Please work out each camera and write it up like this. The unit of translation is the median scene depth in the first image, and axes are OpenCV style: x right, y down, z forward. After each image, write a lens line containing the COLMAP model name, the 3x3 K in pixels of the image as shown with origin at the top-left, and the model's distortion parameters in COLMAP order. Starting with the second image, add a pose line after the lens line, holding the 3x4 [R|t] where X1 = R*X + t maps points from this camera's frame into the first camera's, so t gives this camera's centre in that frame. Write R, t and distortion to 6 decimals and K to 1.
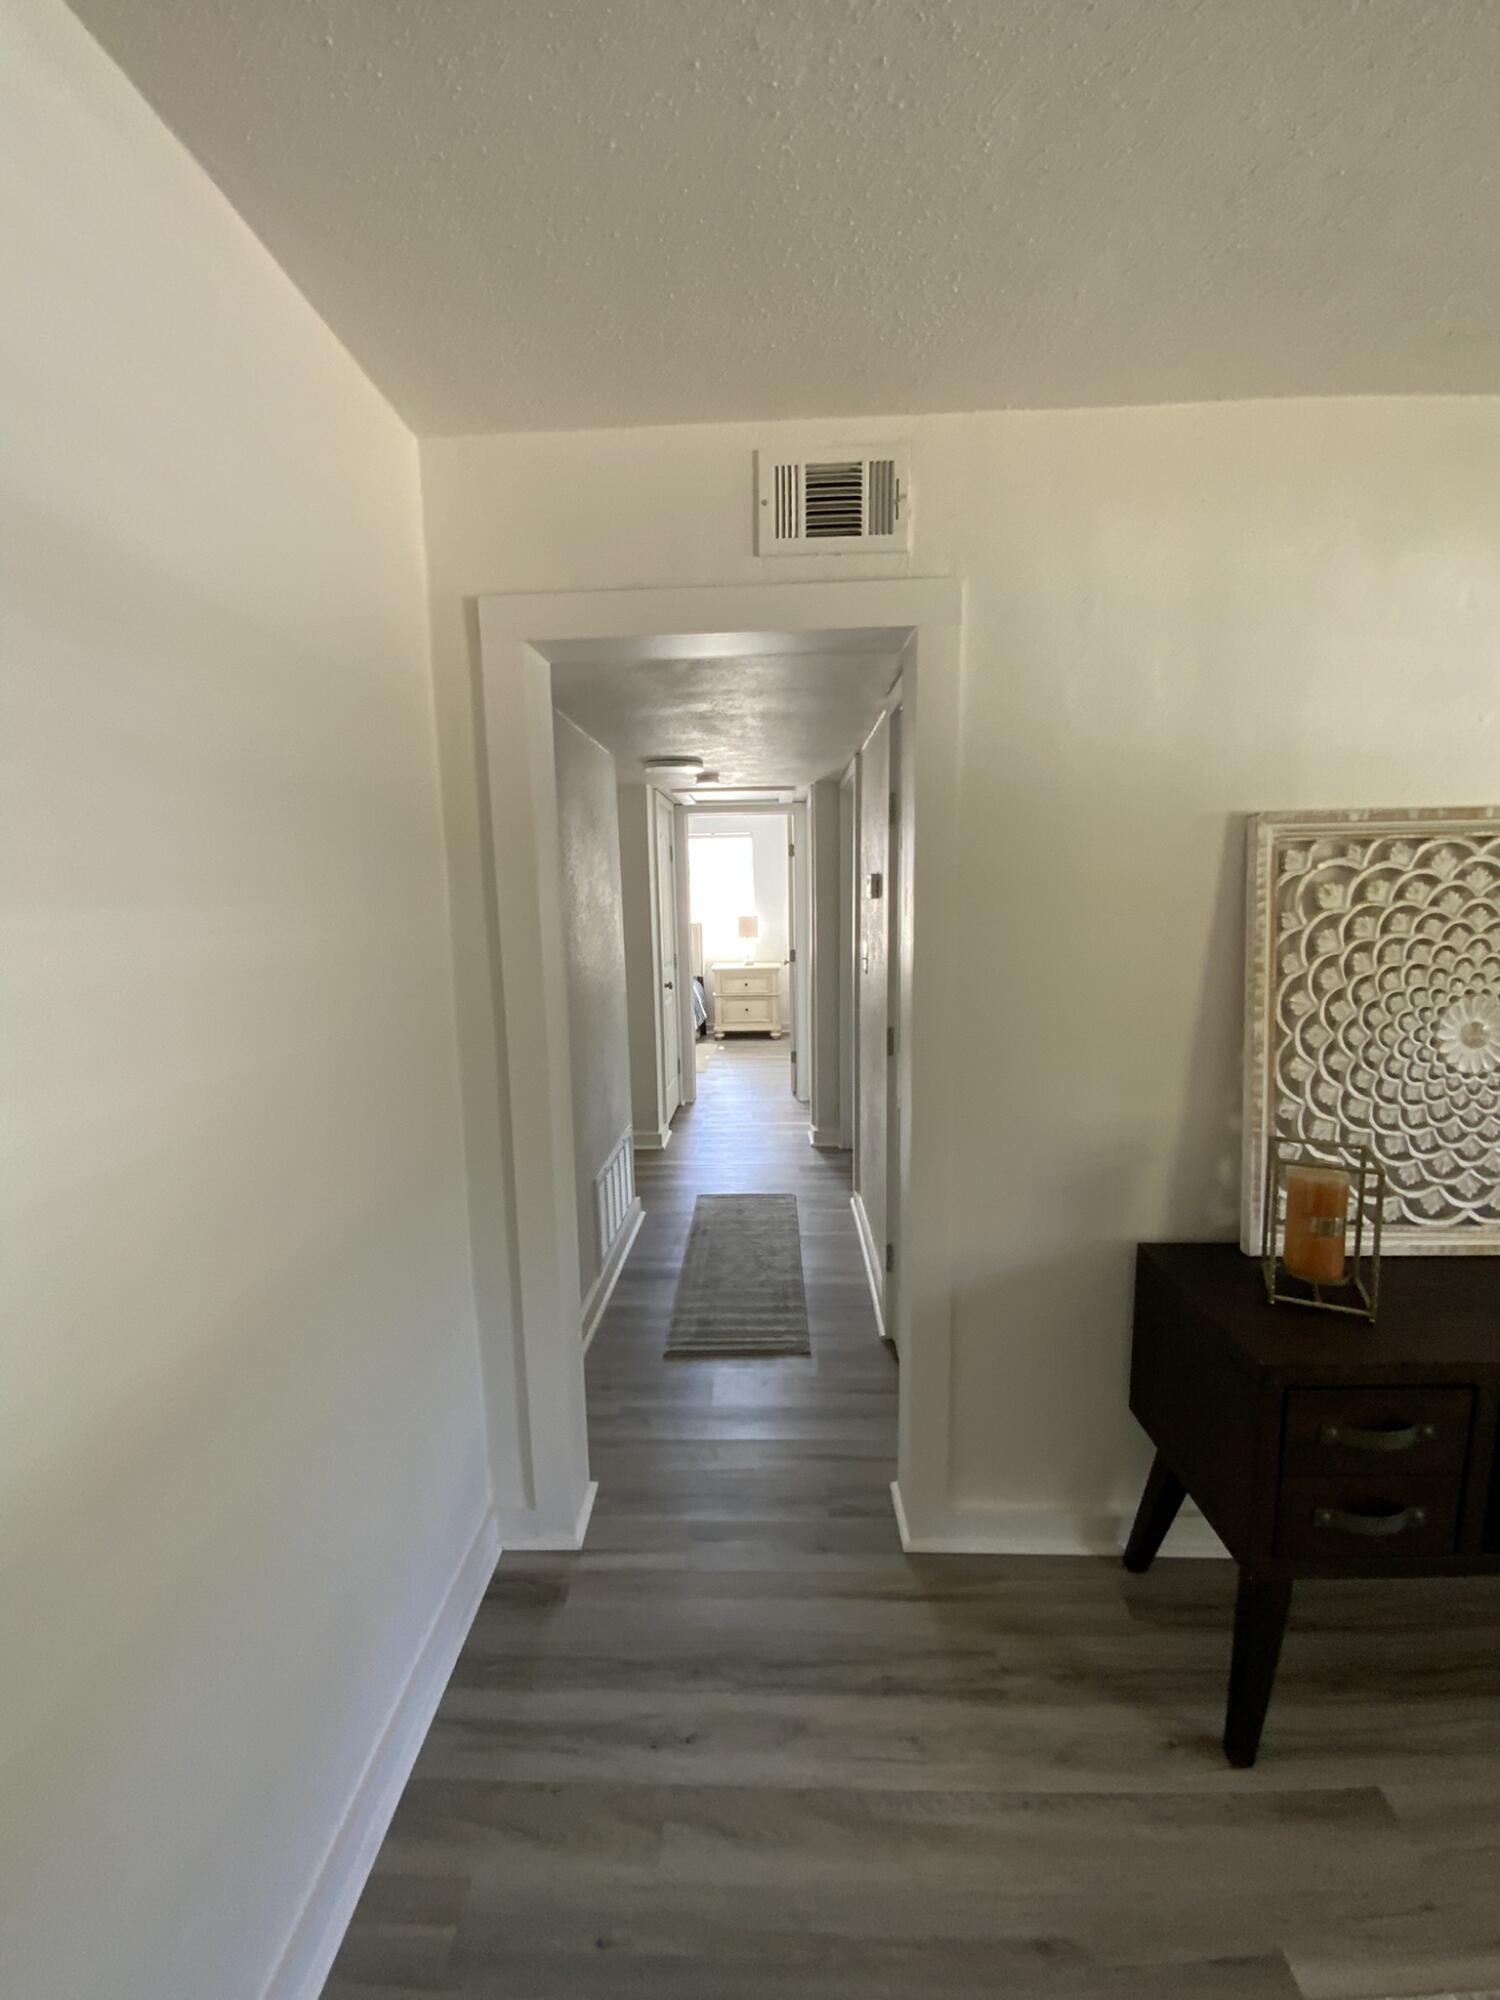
lens RADIAL K [[807.9, 0, 750.0], [0, 807.9, 1000.0], [0, 0, 1]] dist [0.005684, -0.008219]
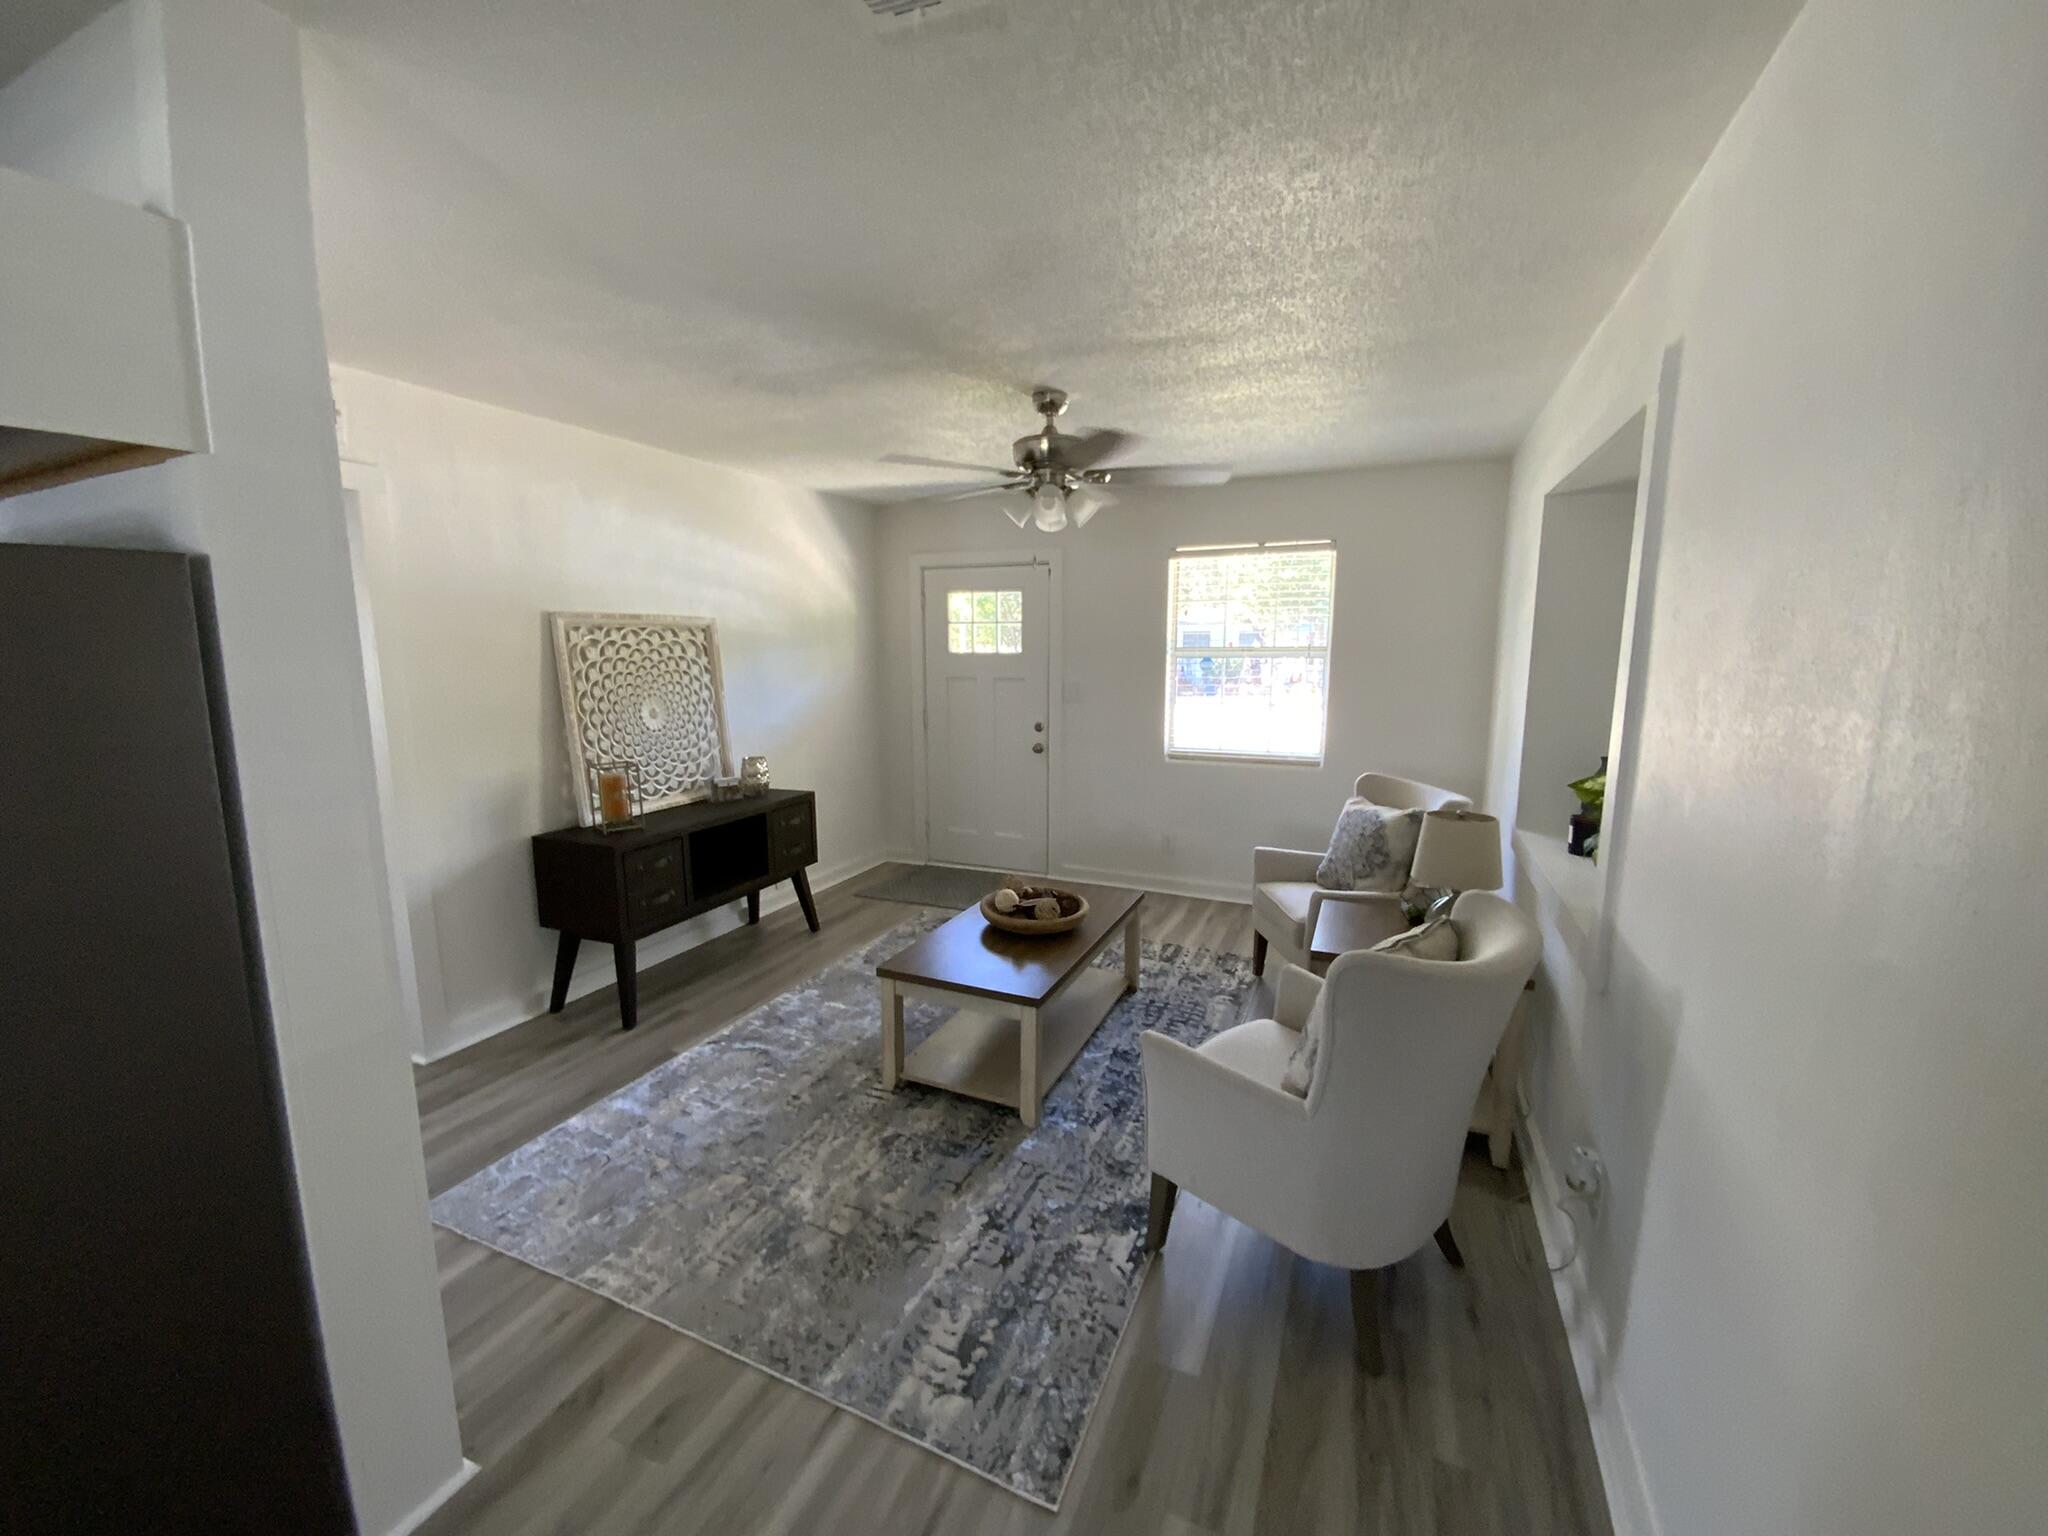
lens RADIAL K [[826.0, 0, 1021.8], [0, 826.0, 768.7], [0, 0, 1]] dist [0.009441, -0.013434]
pose [[0.356573, -0.122199, 0.926241, -0.937166], [0.122866, 0.988932, 0.083170, 0.132219], [-0.926153, 0.084147, 0.367641, -0.831747]]
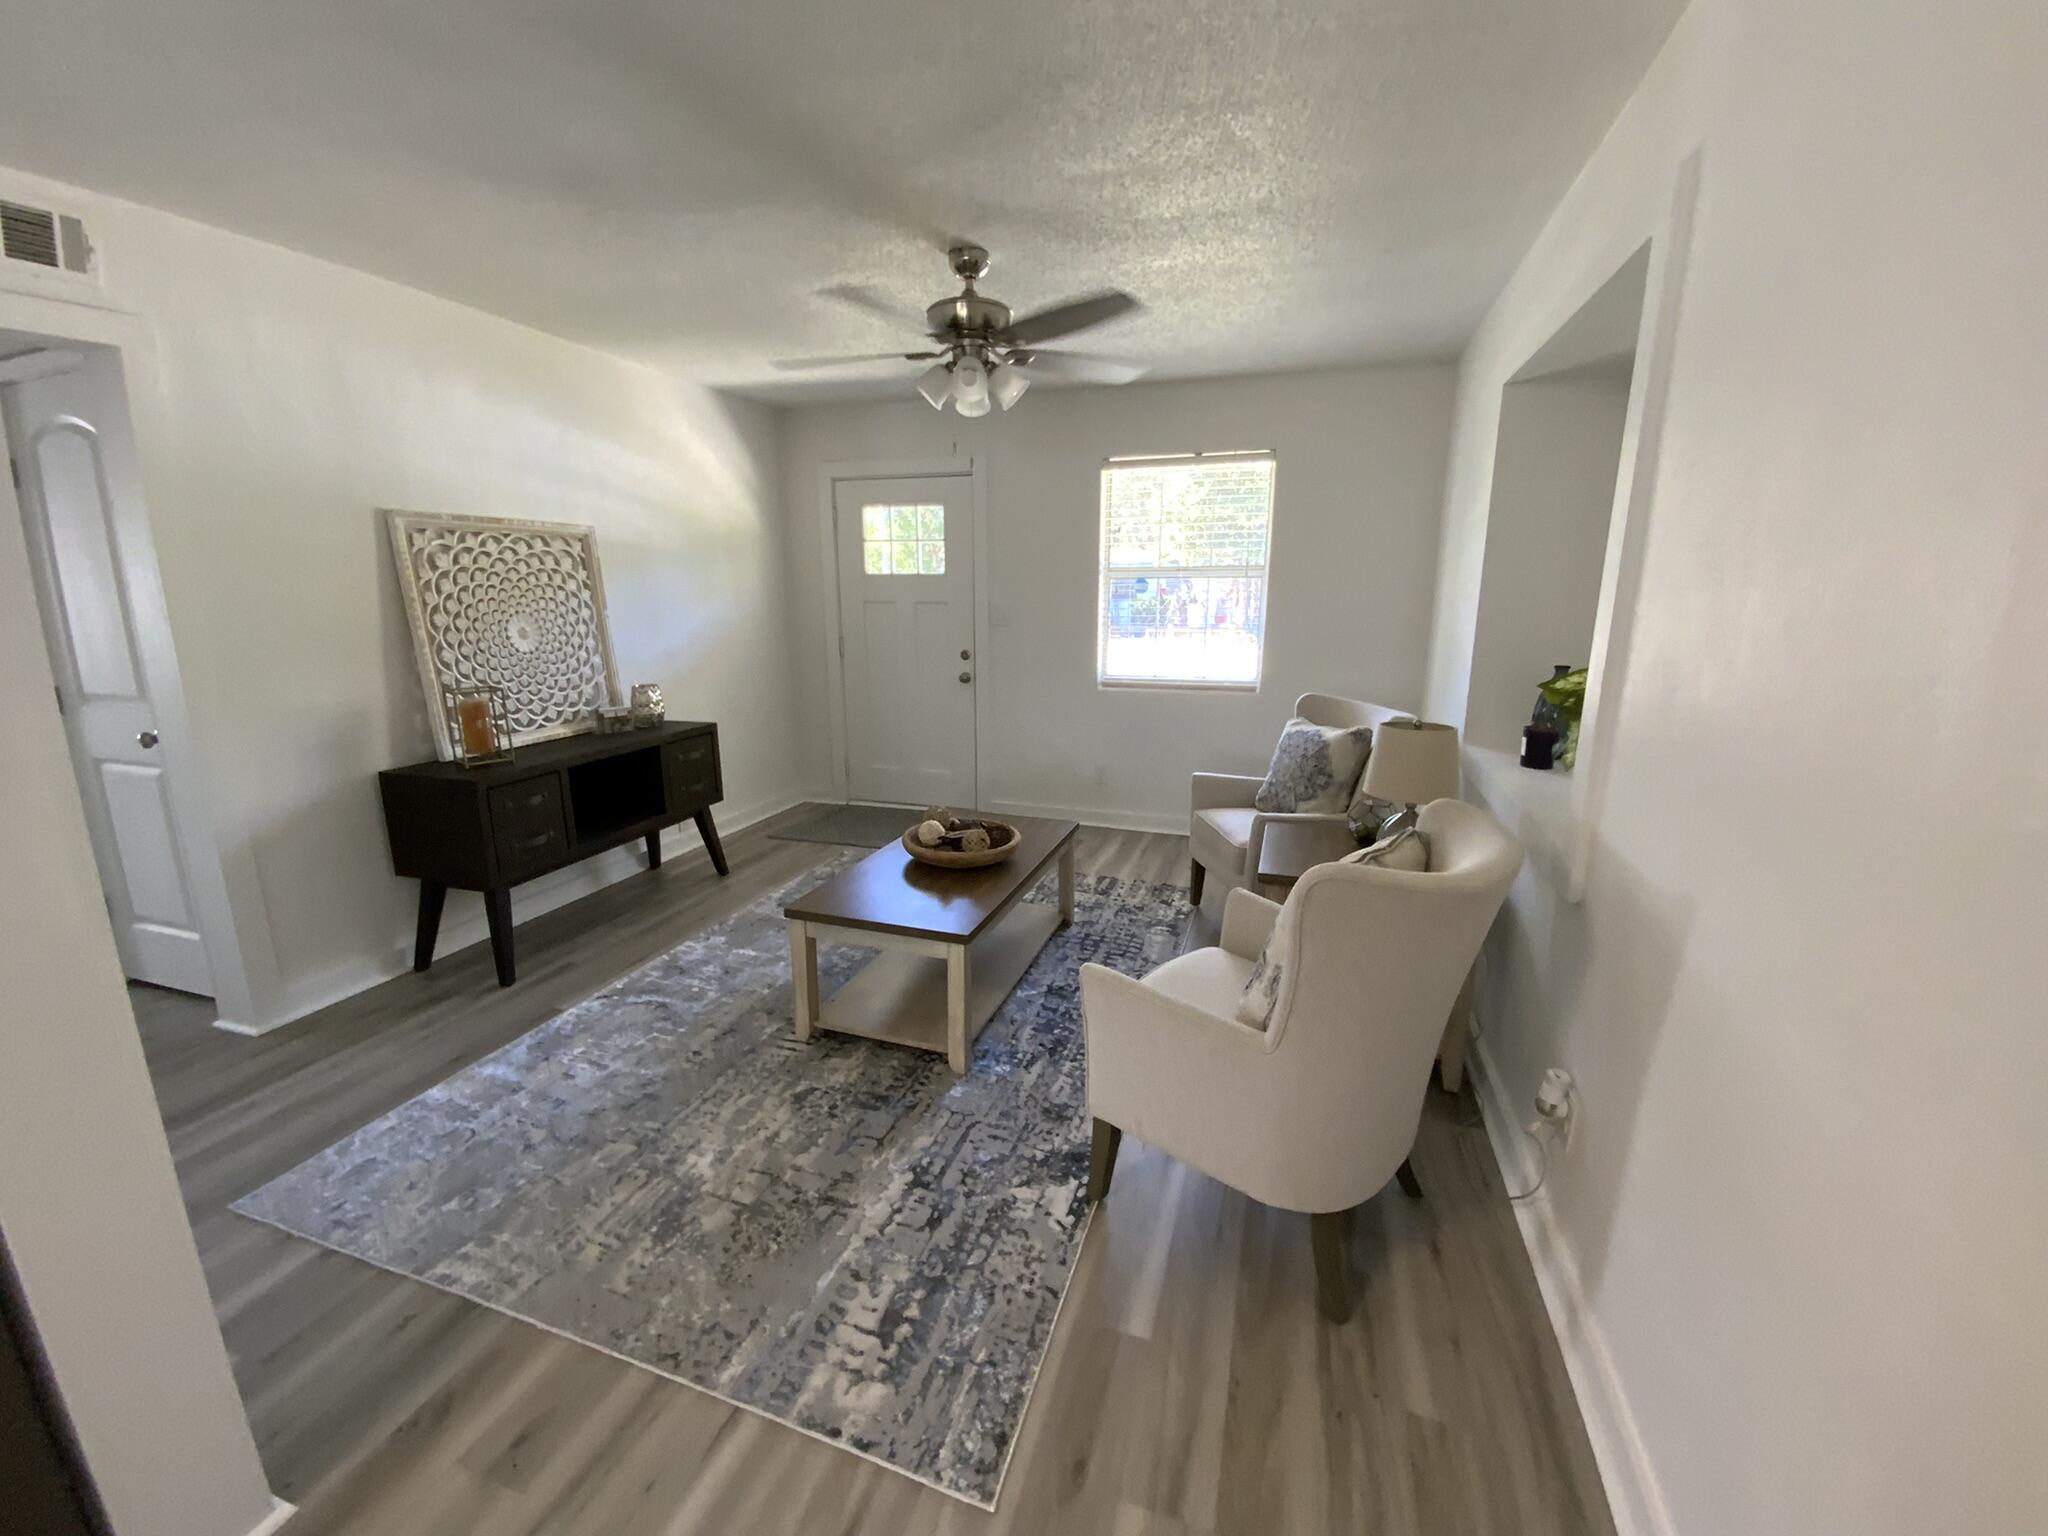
lens RADIAL K [[827.3, 0, 1024.0], [0, 827.3, 768.0], [0, 0, 1]] dist [0.005684, -0.008219]
pose [[0.271509, -0.188576, 0.943781, -0.790362], [0.126471, 0.979104, 0.159251, 0.202159], [-0.954090, 0.076123, 0.289685, -0.777204]]
